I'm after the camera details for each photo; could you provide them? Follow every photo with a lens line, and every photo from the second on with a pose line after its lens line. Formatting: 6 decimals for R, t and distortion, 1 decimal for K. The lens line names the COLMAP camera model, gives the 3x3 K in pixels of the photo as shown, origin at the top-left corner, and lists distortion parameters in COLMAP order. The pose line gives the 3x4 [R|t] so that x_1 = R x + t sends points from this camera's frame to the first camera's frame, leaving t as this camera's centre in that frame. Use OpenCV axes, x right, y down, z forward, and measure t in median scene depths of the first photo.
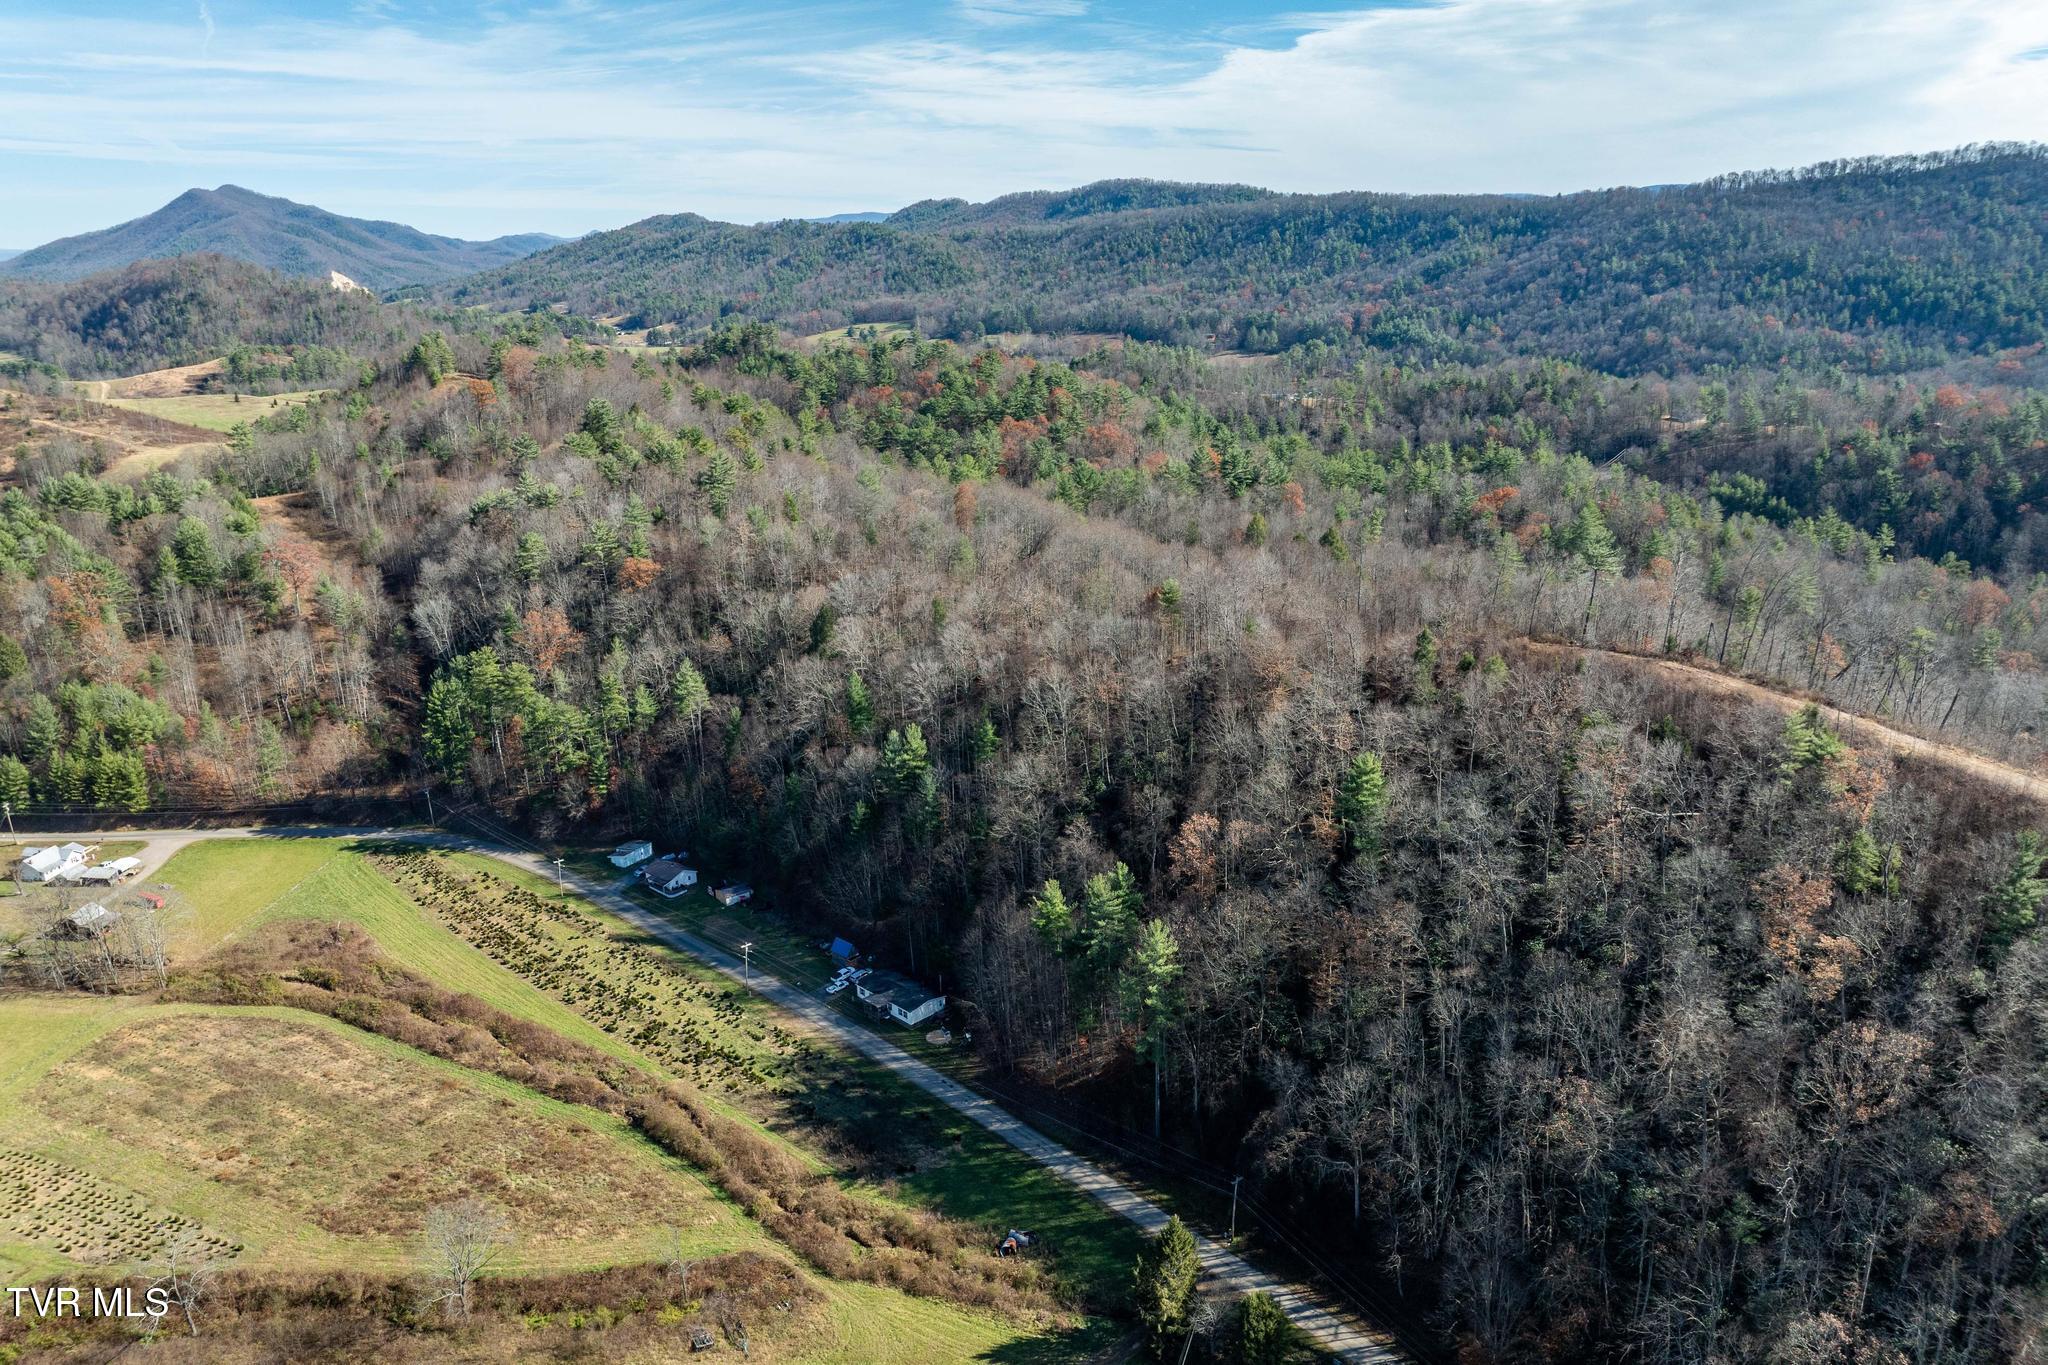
lens RADIAL K [[1452.8, 0, 1028.0], [0, 1452.8, 721.9], [0, 0, 1]] dist [-0.049603, 0.016640]
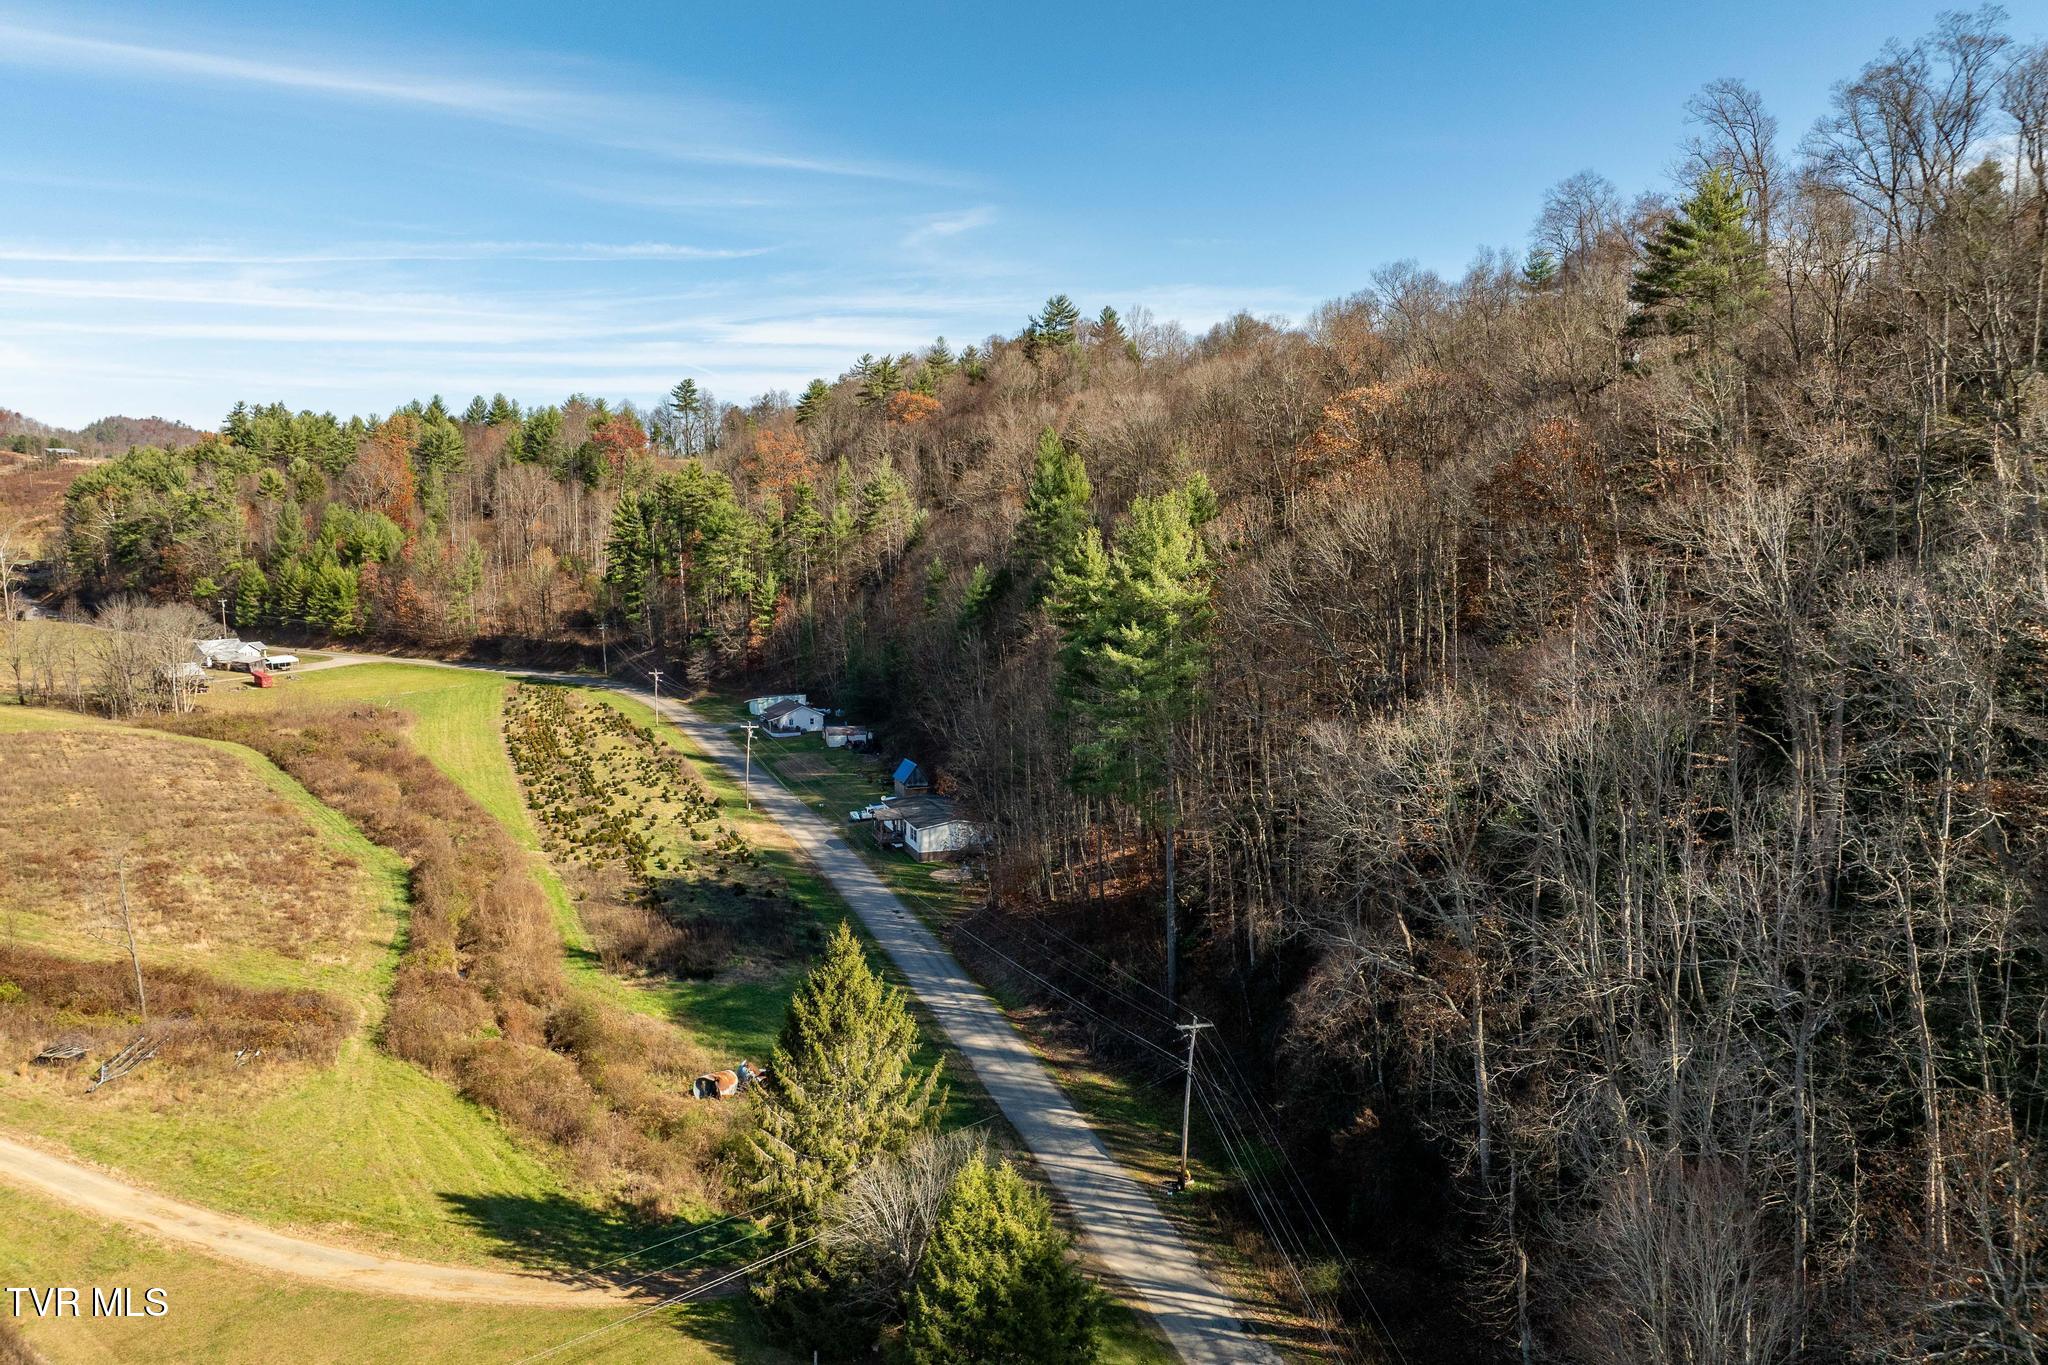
lens RADIAL K [[1502.4, 0, 1020.0], [0, 1502.4, 777.7], [0, 0, 1]] dist [-0.056945, 0.022595]
pose [[0.899619, 0.104107, -0.424085, 0.156469], [-0.160383, 0.982063, -0.099140, 0.169581], [0.406157, 0.157204, 0.900180, 0.331921]]
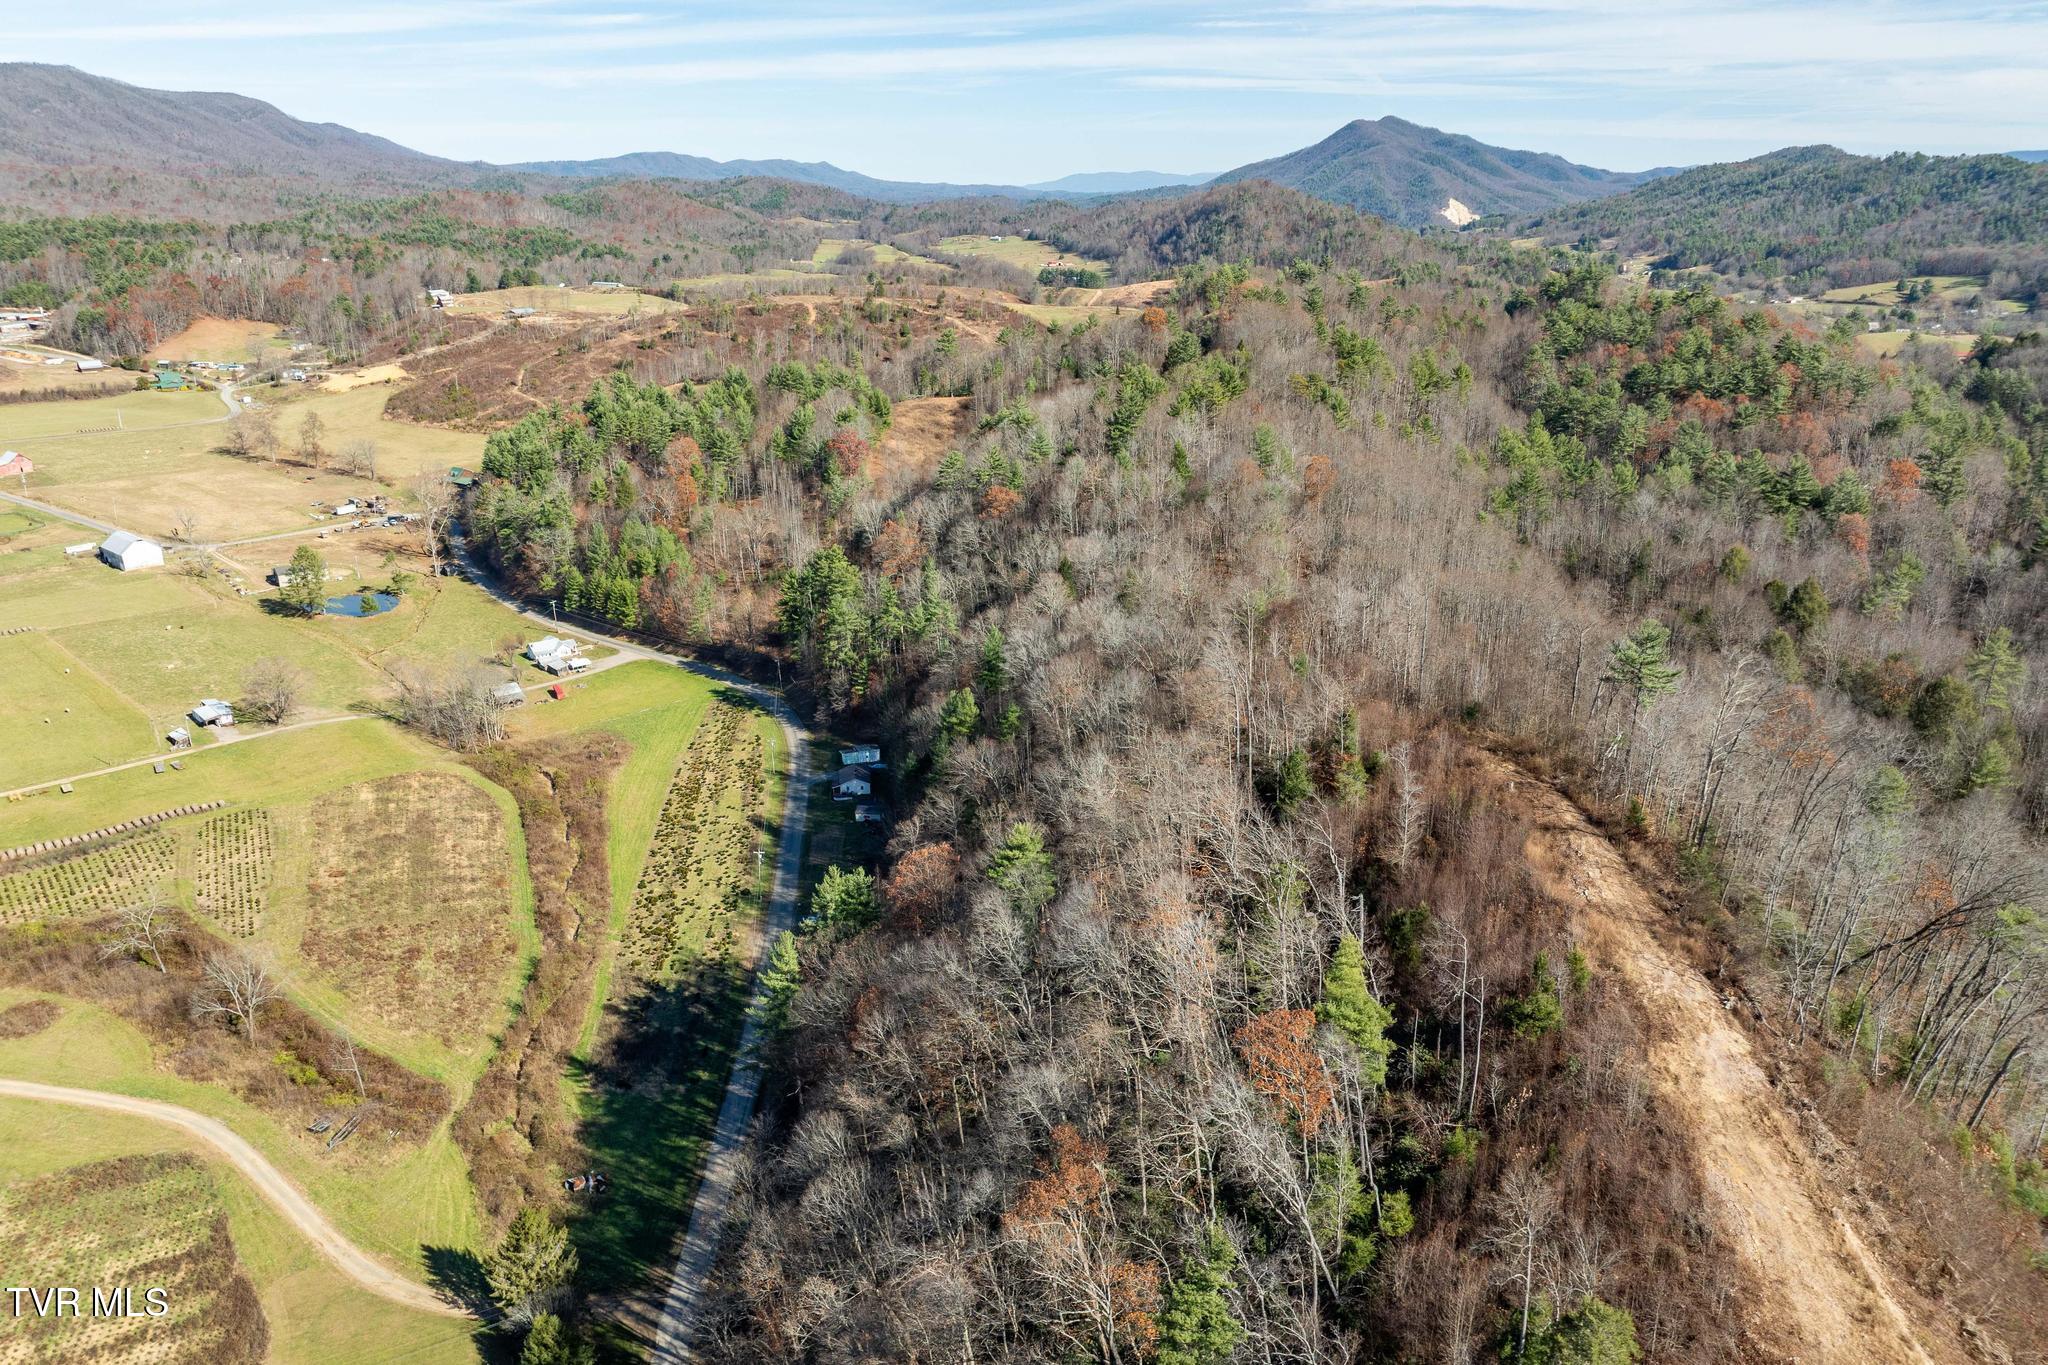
lens RADIAL K [[1452.8, 0, 1023.9], [0, 1452.8, 687.9], [0, 0, 1]] dist [-0.049603, 0.016640]
pose [[0.737783, 0.221867, -0.637535, 0.450308], [-0.207516, 0.973254, 0.098554, -0.081043], [0.642350, 0.059587, 0.764092, 0.231978]]
